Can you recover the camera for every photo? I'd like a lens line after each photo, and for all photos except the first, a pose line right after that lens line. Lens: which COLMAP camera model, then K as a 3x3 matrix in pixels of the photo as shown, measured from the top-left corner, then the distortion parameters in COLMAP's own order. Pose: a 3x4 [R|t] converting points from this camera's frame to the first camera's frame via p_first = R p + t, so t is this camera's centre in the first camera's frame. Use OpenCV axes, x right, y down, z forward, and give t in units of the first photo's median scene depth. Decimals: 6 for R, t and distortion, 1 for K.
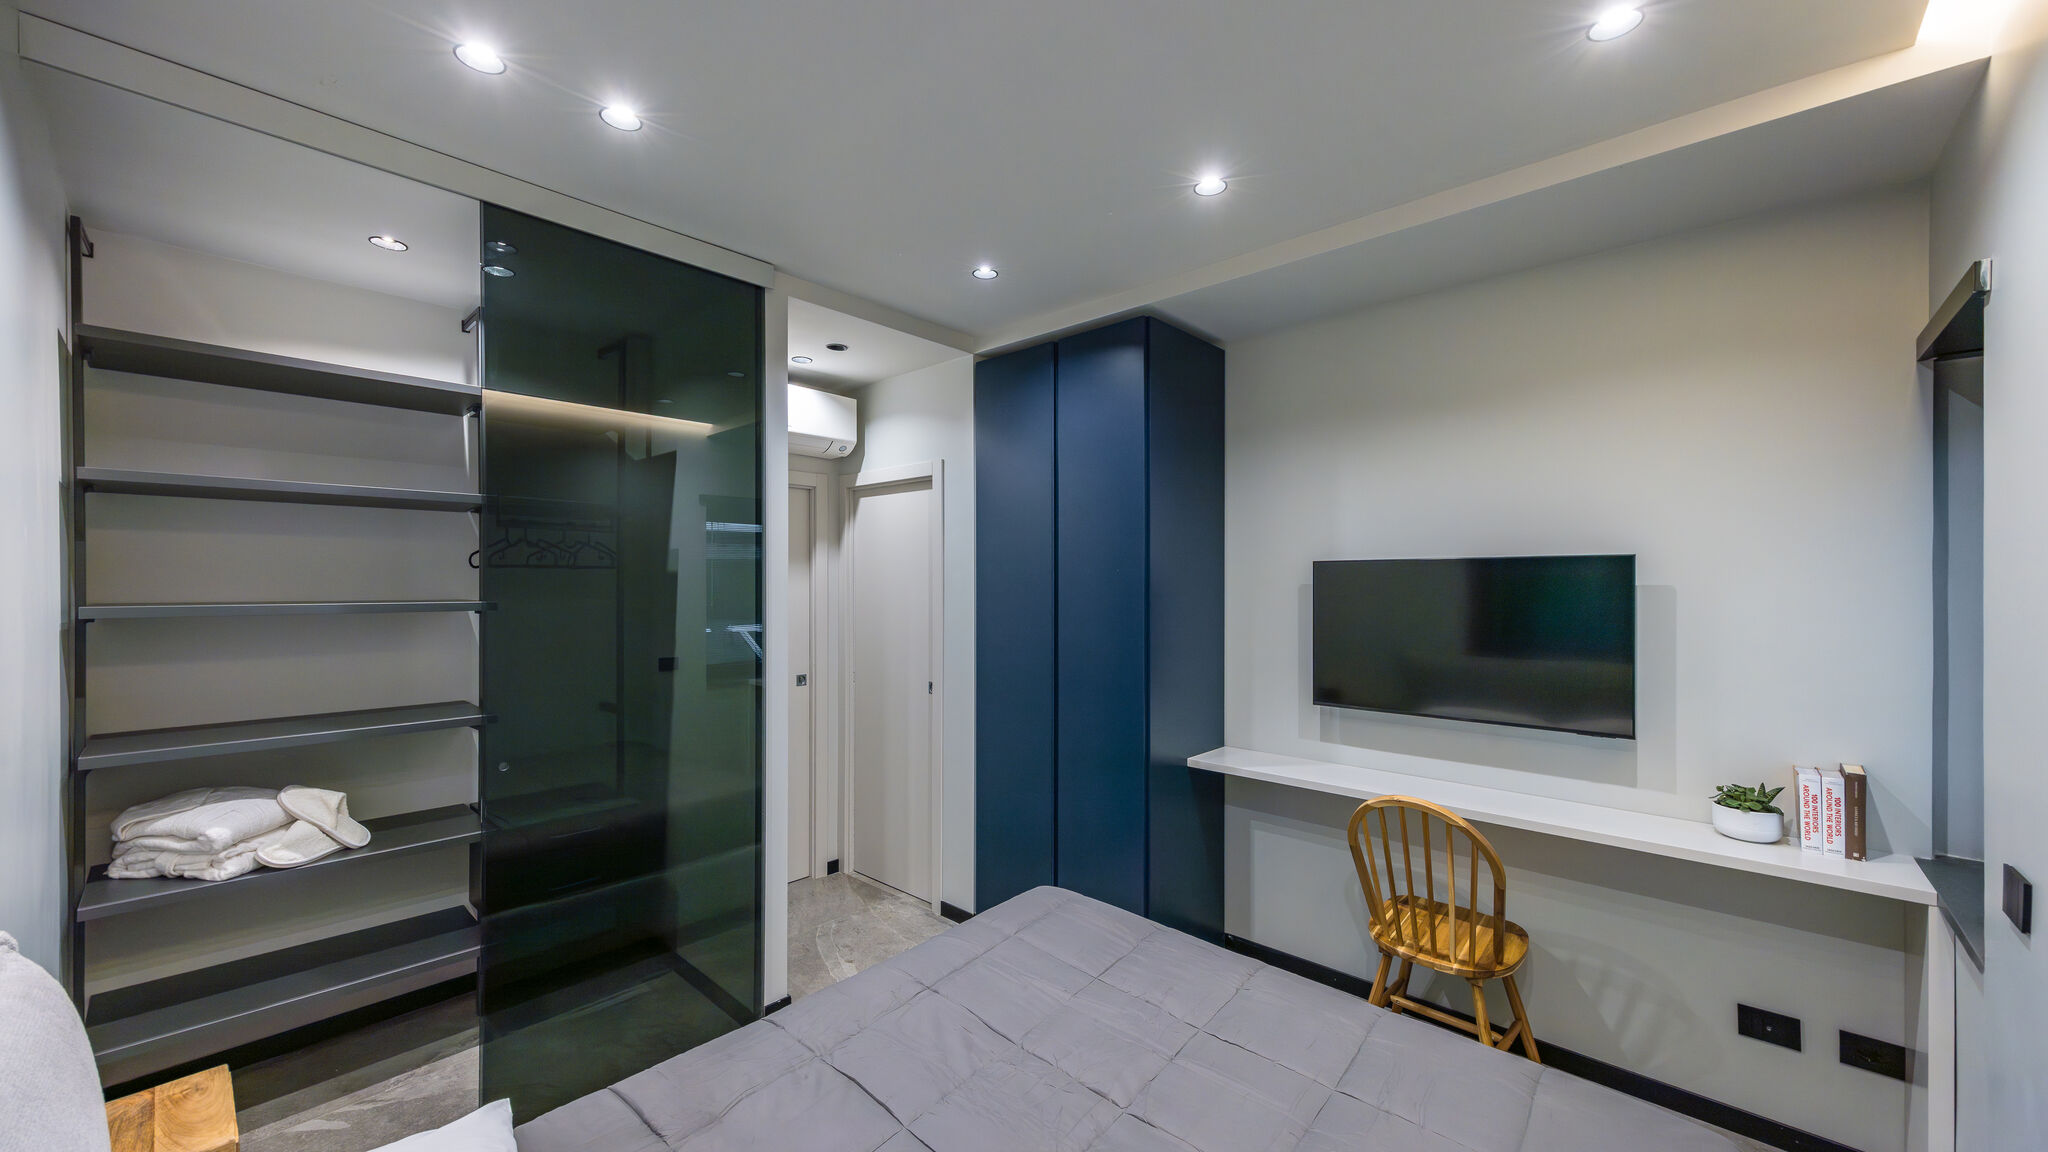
lens RADIAL K [[789.3, 0, 1012.1], [0, 789.3, 579.3], [0, 0, 1]] dist [0.001569, 0.000897]
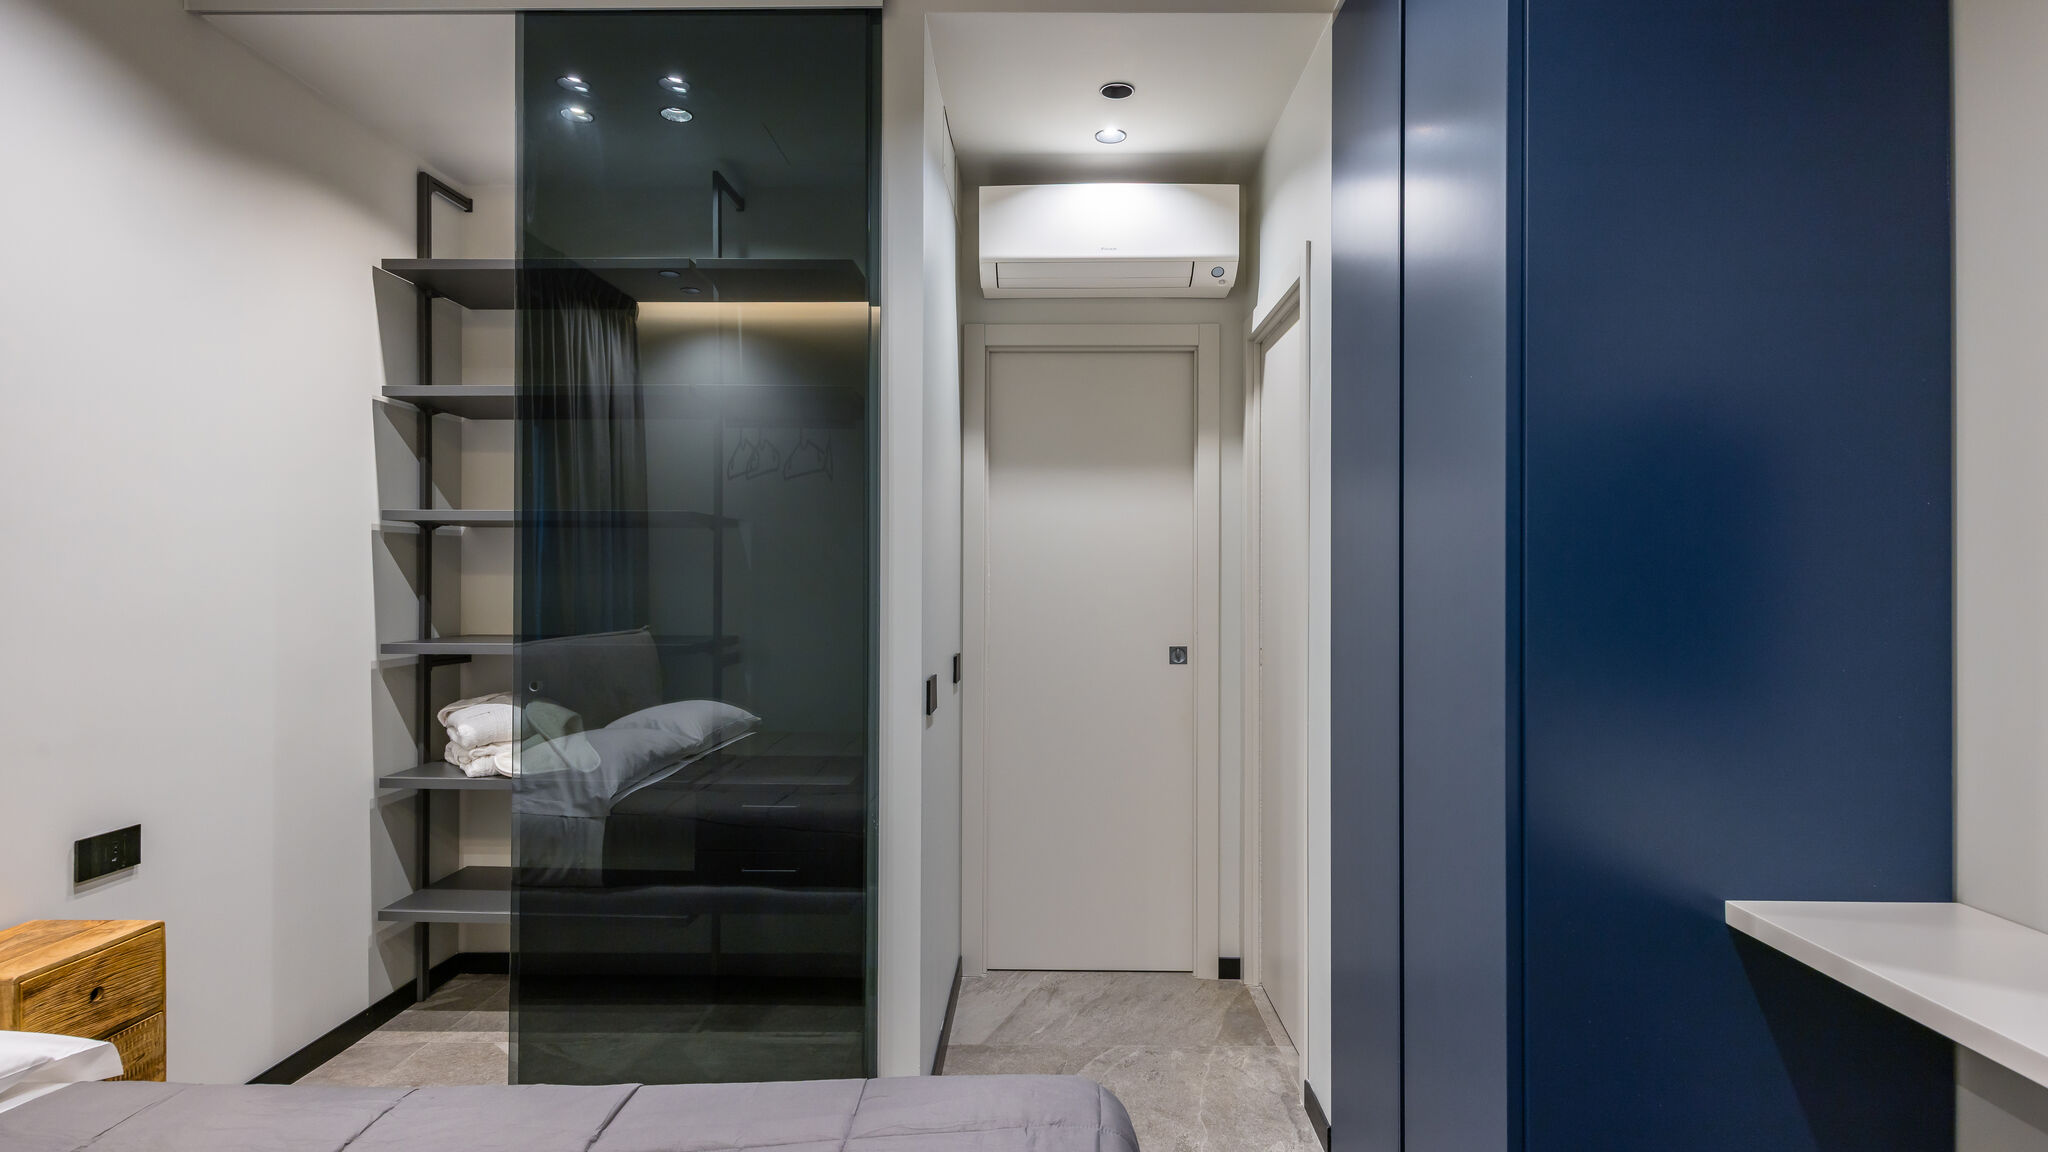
lens RADIAL K [[1043.4, 0, 1021.4], [0, 1043.4, 564.3], [0, 0, 1]] dist [0.001624, -0.000090]
pose [[0.666633, -0.005172, -0.745368, 0.405290], [-0.004235, 0.999933, -0.010727, 0.096695], [0.745374, 0.010308, 0.666566, 0.523140]]
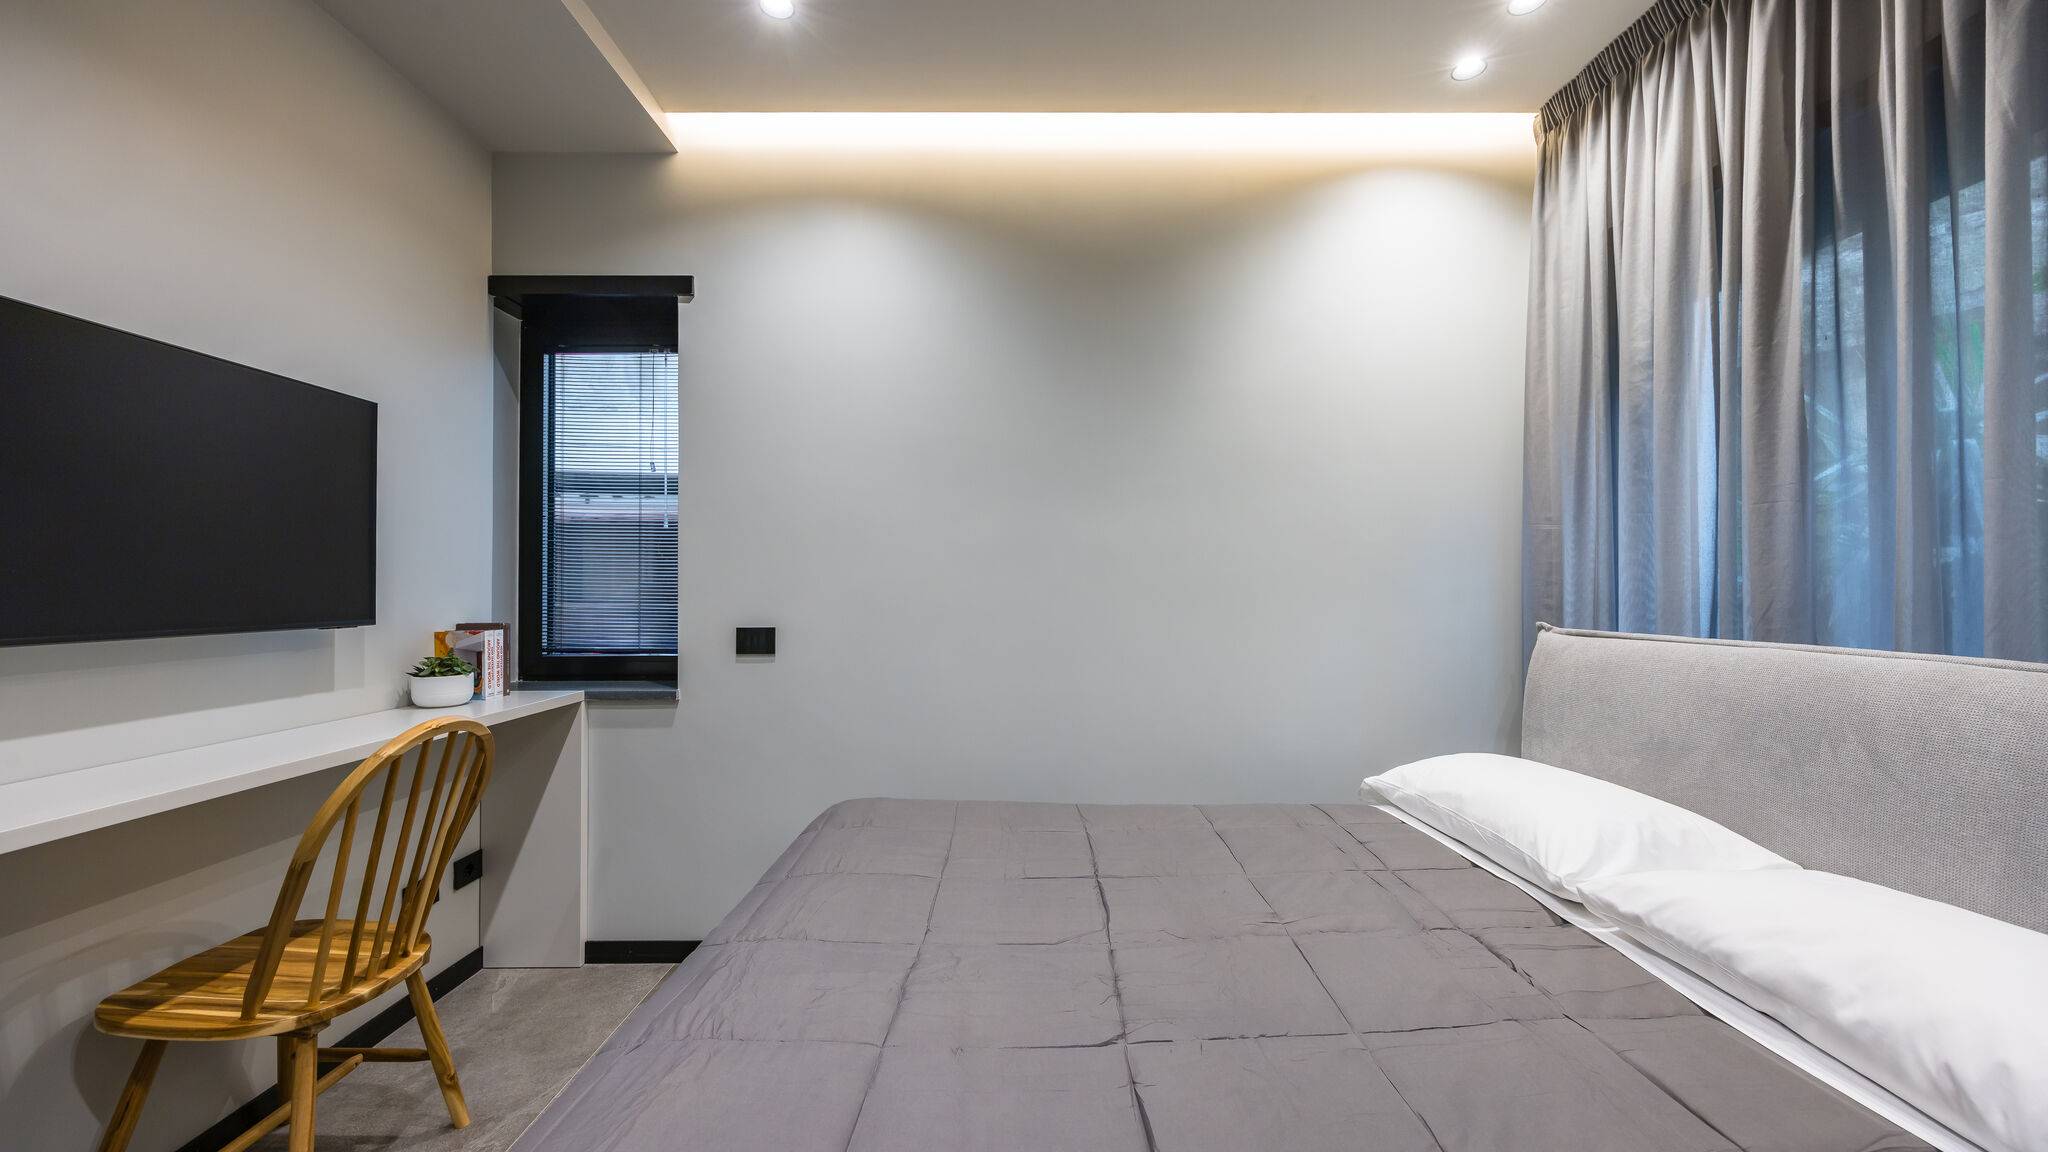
lens RADIAL K [[789.3, 0, 1027.9], [0, 789.3, 576.8], [0, 0, 1]] dist [0.001569, 0.000897]
pose [[-0.705179, 0.010206, 0.708956, -0.251708], [-0.001512, 0.999872, -0.015898, 0.143167], [-0.709027, -0.012282, -0.705074, 0.954643]]
